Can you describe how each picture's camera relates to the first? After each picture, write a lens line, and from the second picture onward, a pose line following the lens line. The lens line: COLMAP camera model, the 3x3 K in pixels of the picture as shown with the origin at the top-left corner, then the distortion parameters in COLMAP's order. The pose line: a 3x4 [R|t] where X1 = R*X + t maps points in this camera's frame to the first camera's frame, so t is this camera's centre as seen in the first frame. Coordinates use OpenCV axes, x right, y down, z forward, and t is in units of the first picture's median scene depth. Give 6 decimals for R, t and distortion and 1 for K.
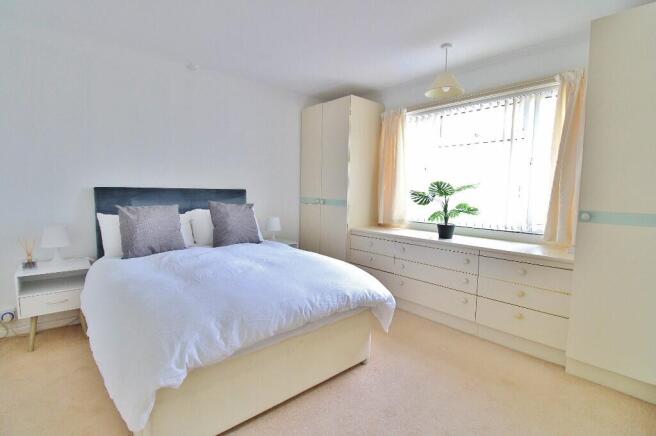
lens RADIAL K [[307.0, 0, 328.0], [0, 307.0, 218.0], [0, 0, 1]] dist [-0.010932, -0.000731]
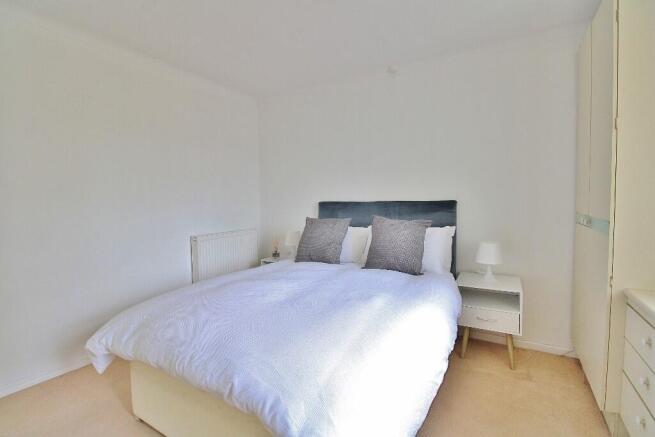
lens RADIAL K [[306.5, 0, 327.5], [0, 306.5, 218.5], [0, 0, 1]] dist [-0.010932, -0.000731]
pose [[0.312471, 0.028278, -0.949506, 0.412061], [-0.065590, 0.997814, 0.008131, -0.044655], [0.947660, 0.059737, 0.313643, 0.605367]]
